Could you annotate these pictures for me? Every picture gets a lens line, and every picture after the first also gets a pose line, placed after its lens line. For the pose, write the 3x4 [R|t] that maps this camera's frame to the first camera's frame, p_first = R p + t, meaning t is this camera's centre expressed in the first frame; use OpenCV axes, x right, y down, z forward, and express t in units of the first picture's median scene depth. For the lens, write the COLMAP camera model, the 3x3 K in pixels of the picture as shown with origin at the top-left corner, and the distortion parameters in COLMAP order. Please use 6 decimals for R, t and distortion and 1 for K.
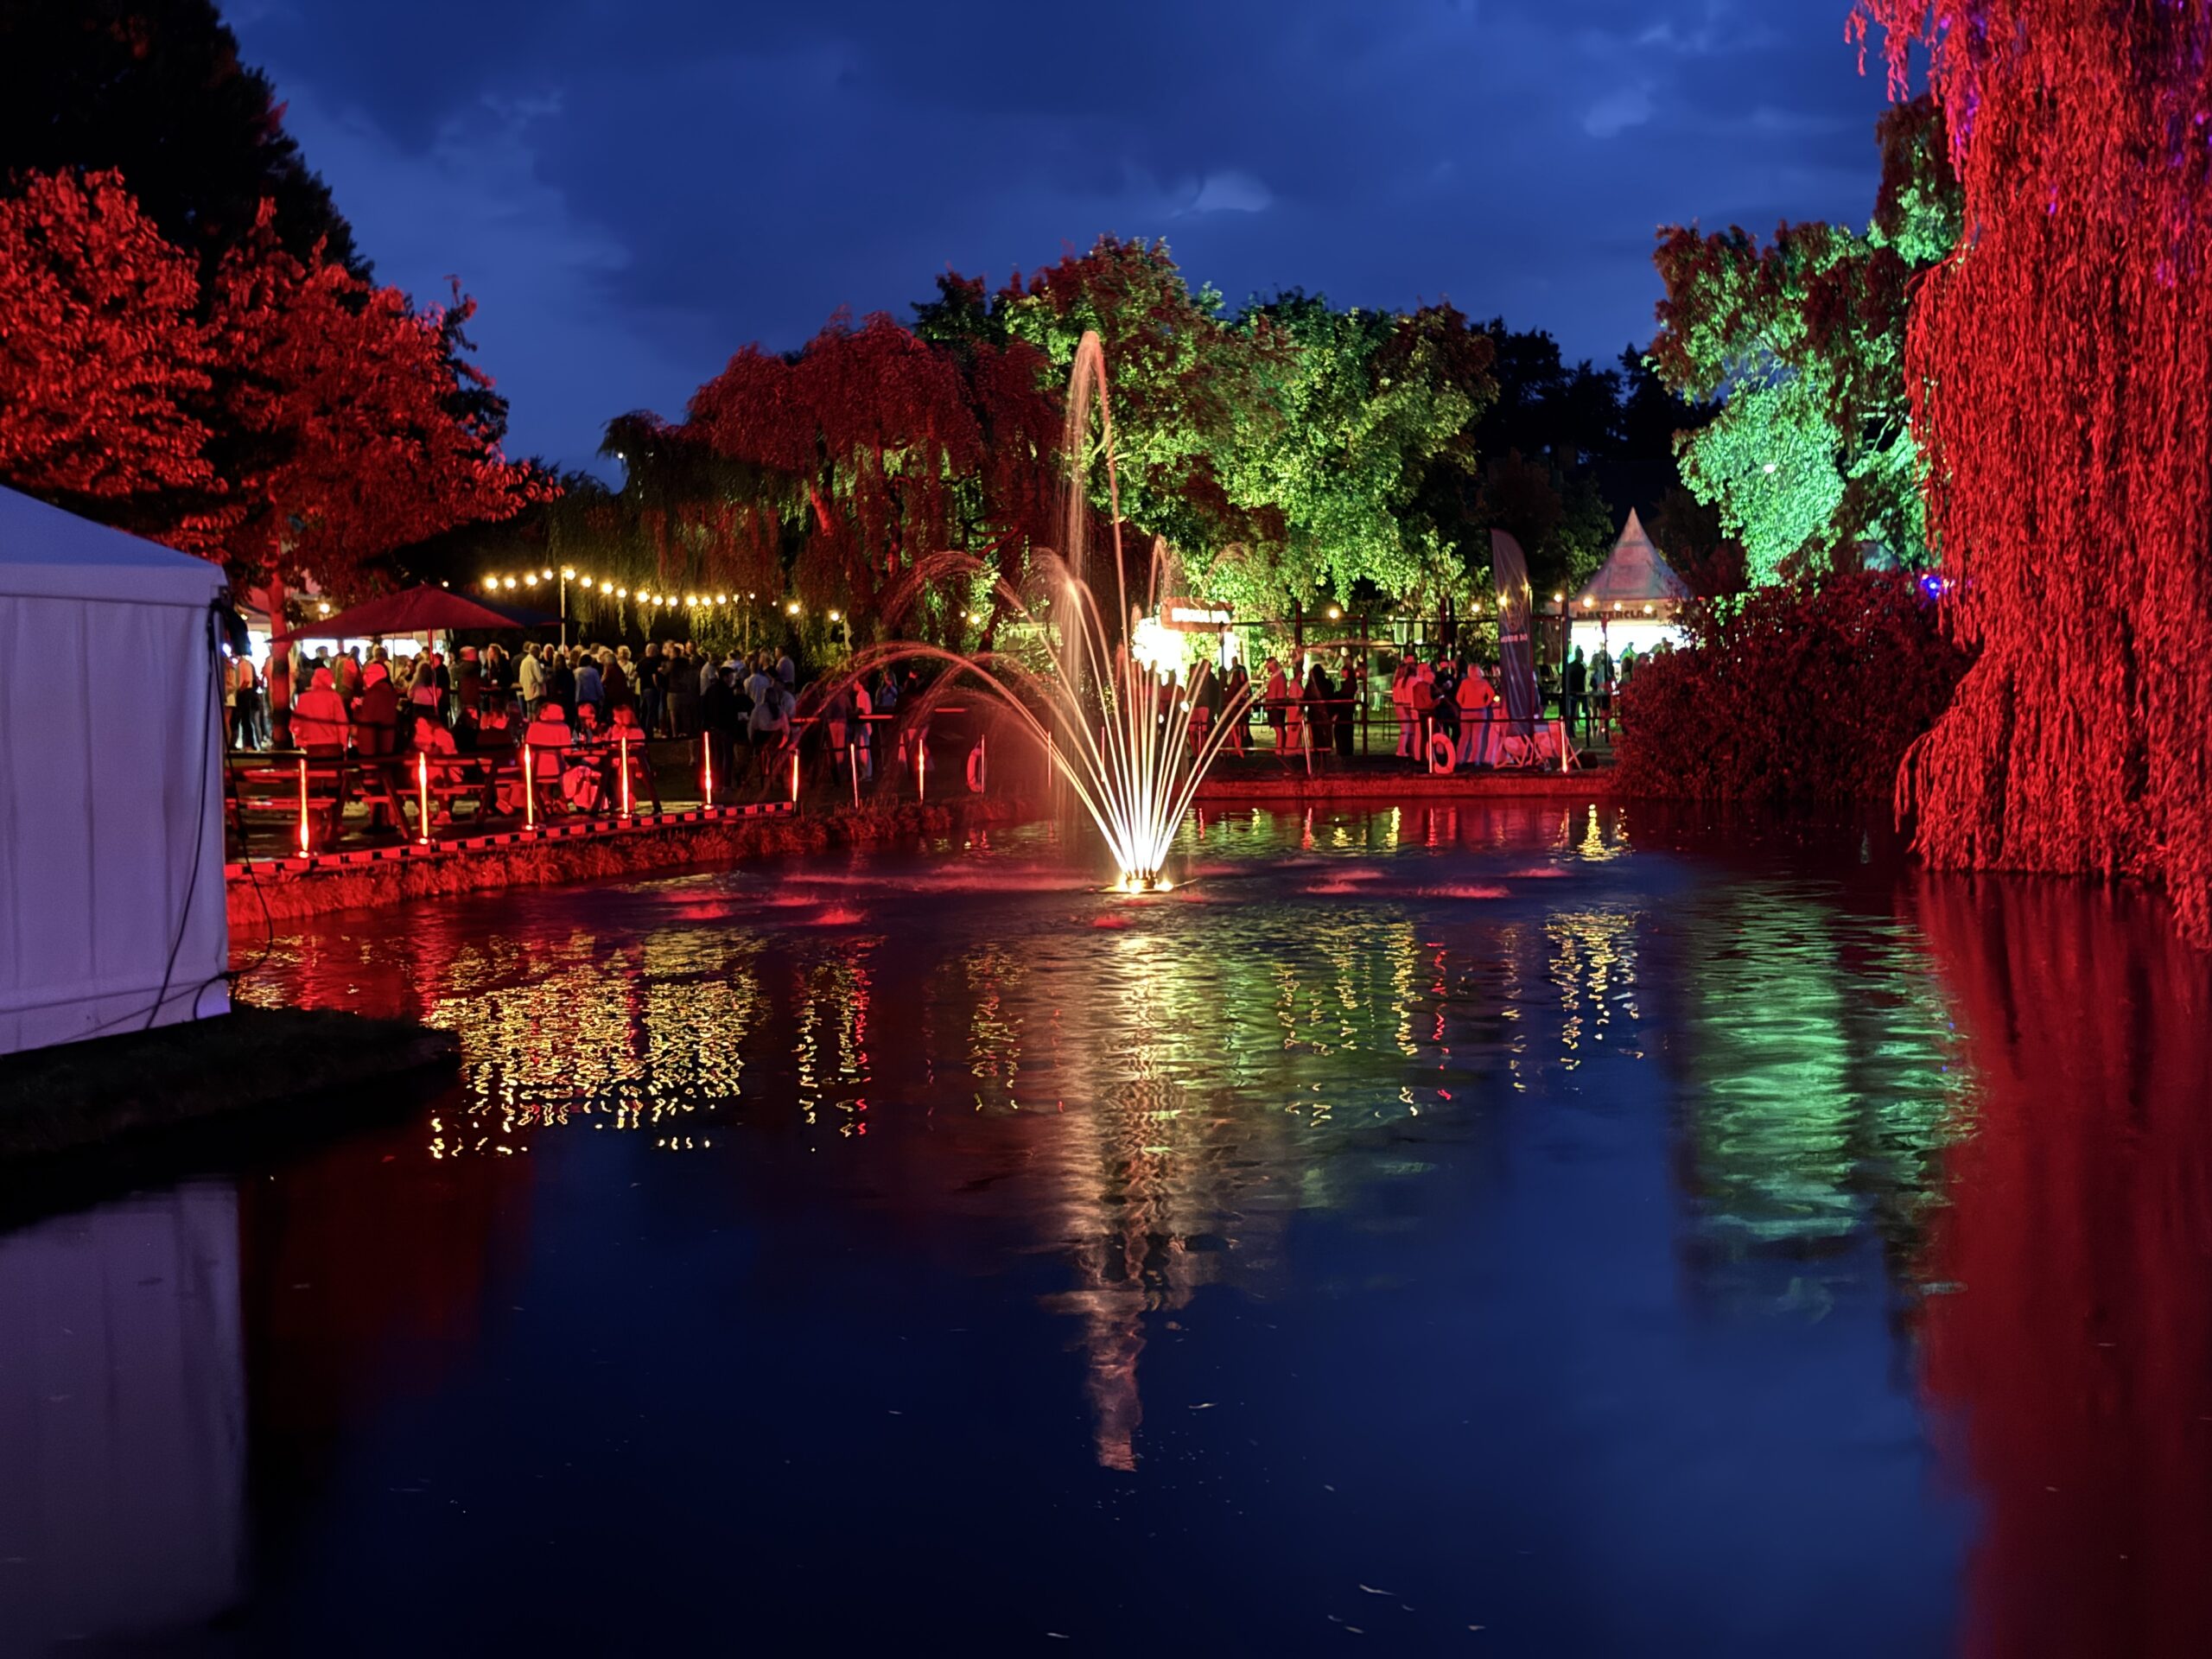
lens RADIAL K [[3089.1, 0, 1106.0], [0, 3089.1, 829.5], [0, 0, 1]] dist [0.329605, -0.001648]
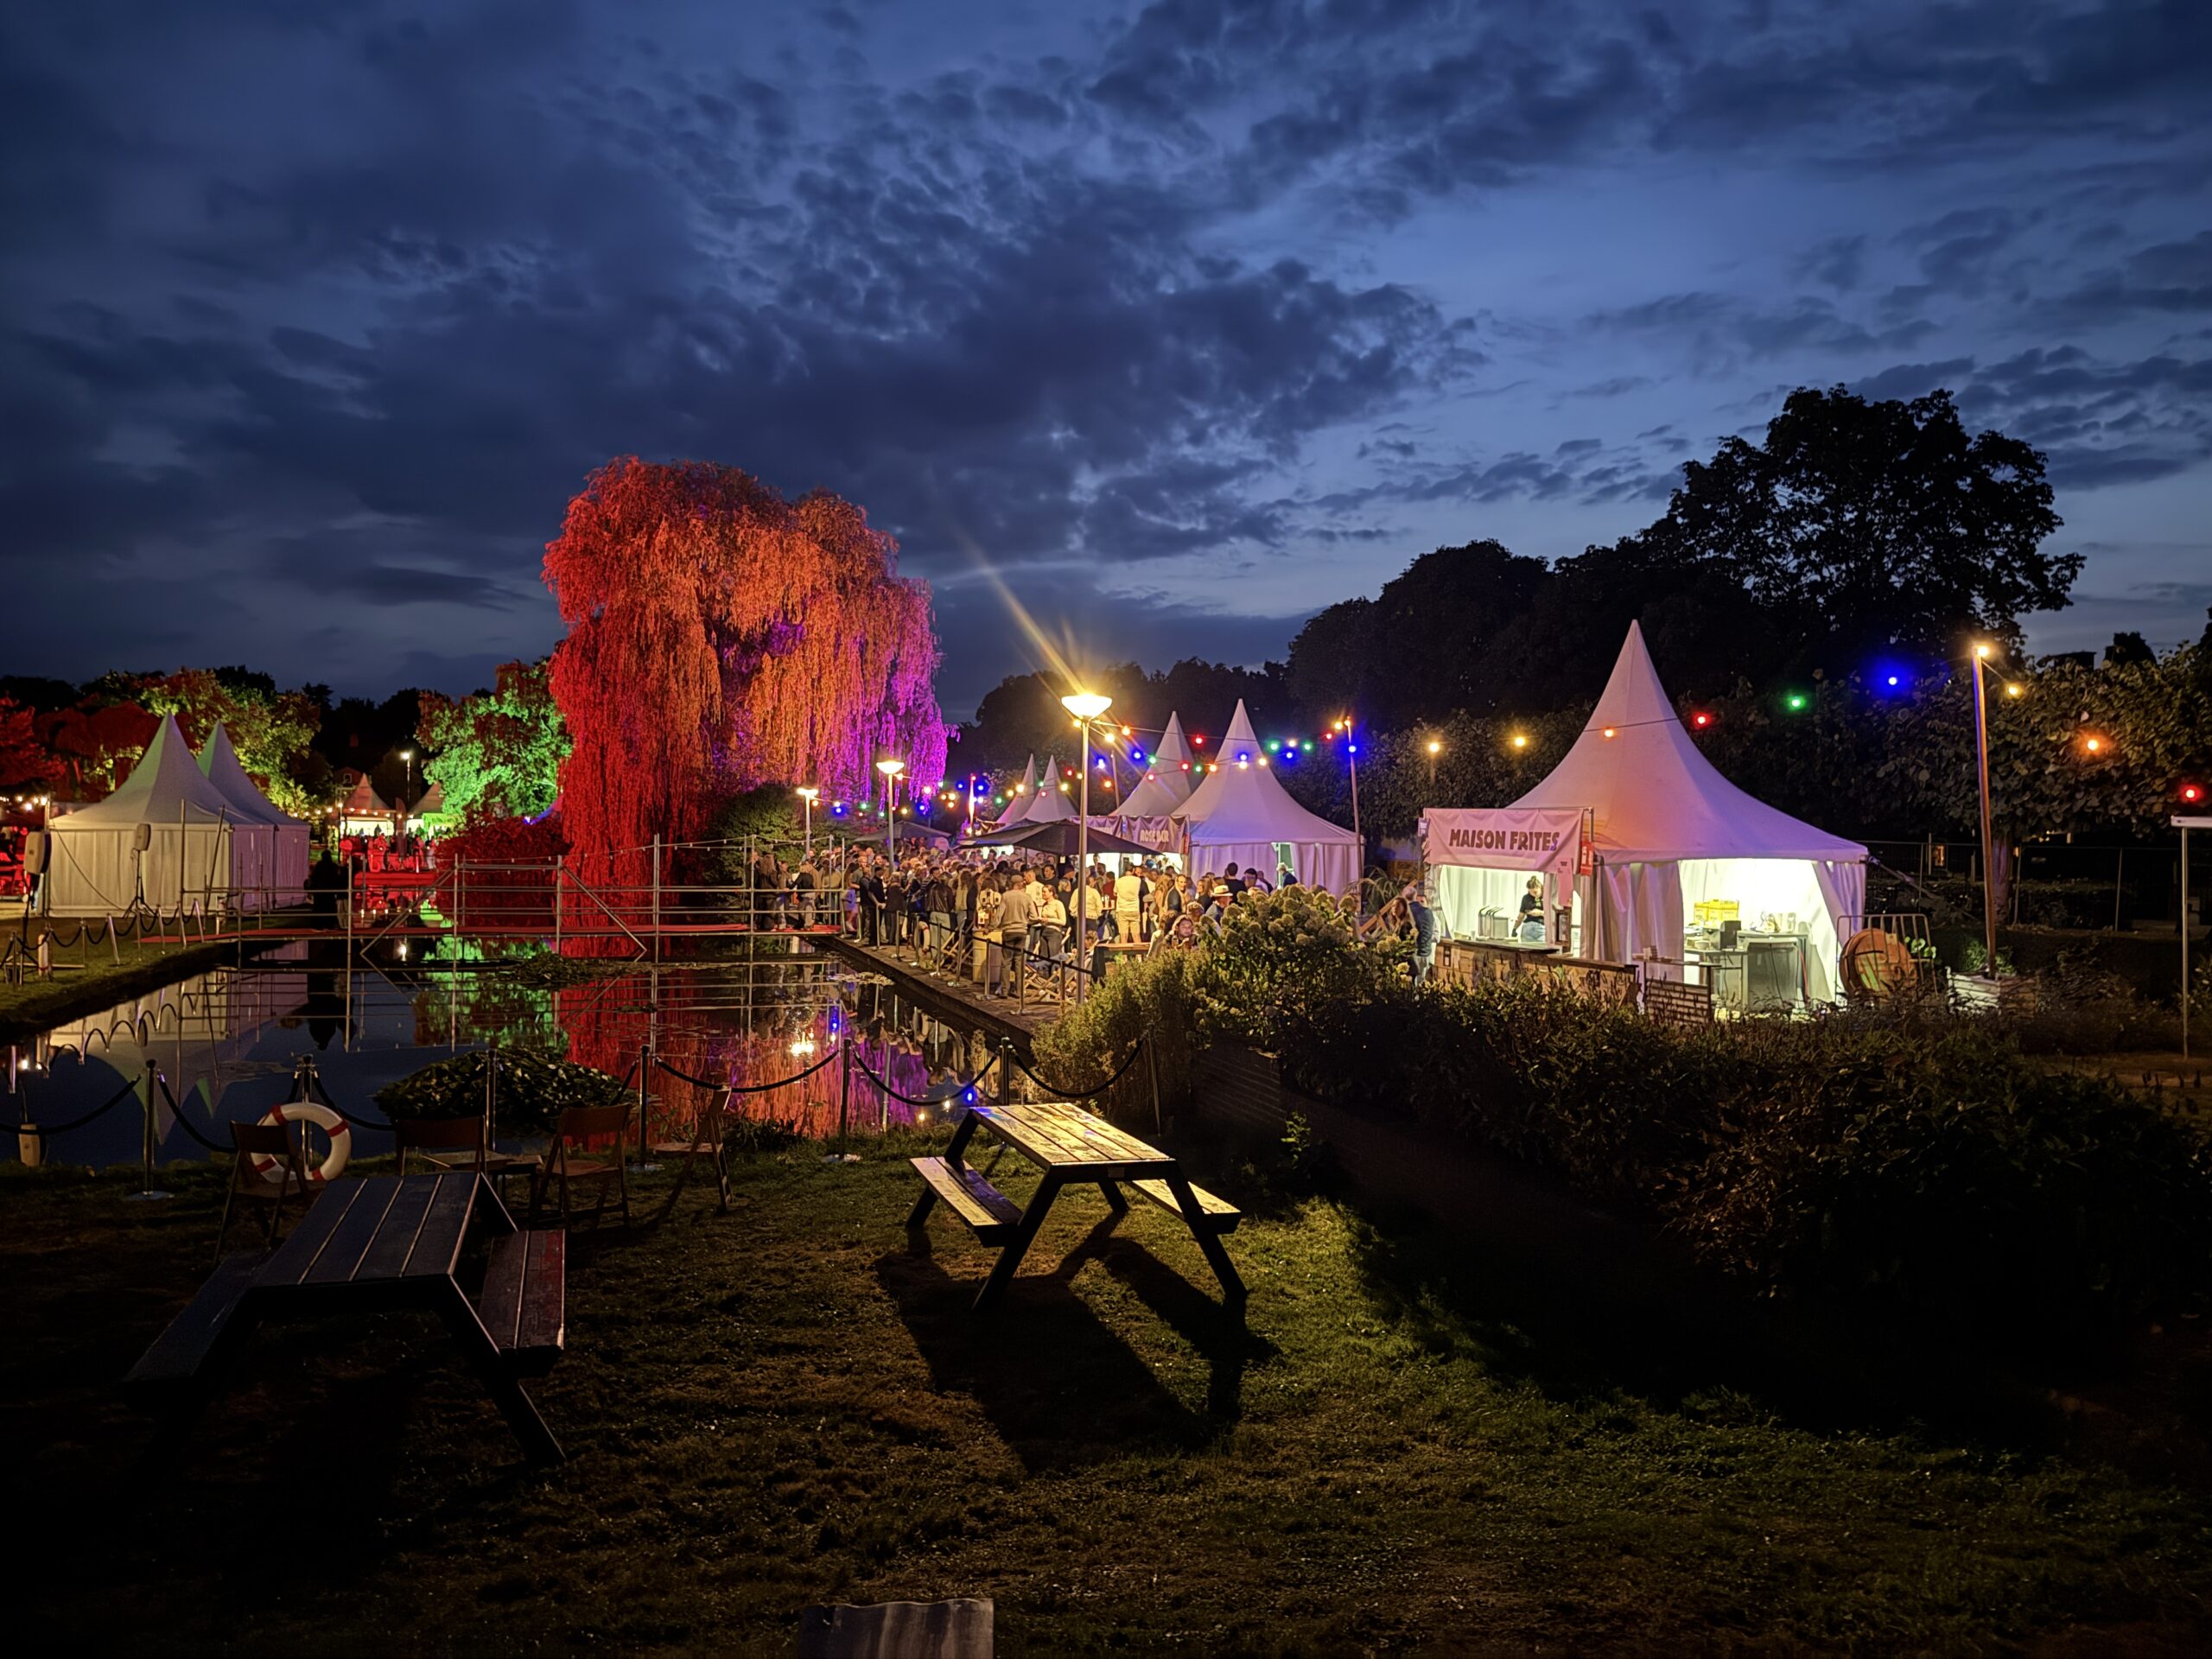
lens RADIAL K [[1560.9, 0, 1106.0], [0, 1560.9, 829.5], [0, 0, 1]] dist [-0.001808, -0.002212]
pose [[0.778992, 0.033065, 0.626161, -0.243579], [0.002592, 0.998430, -0.055948, 0.022603], [-0.627028, 0.045206, 0.777684, -0.555423]]
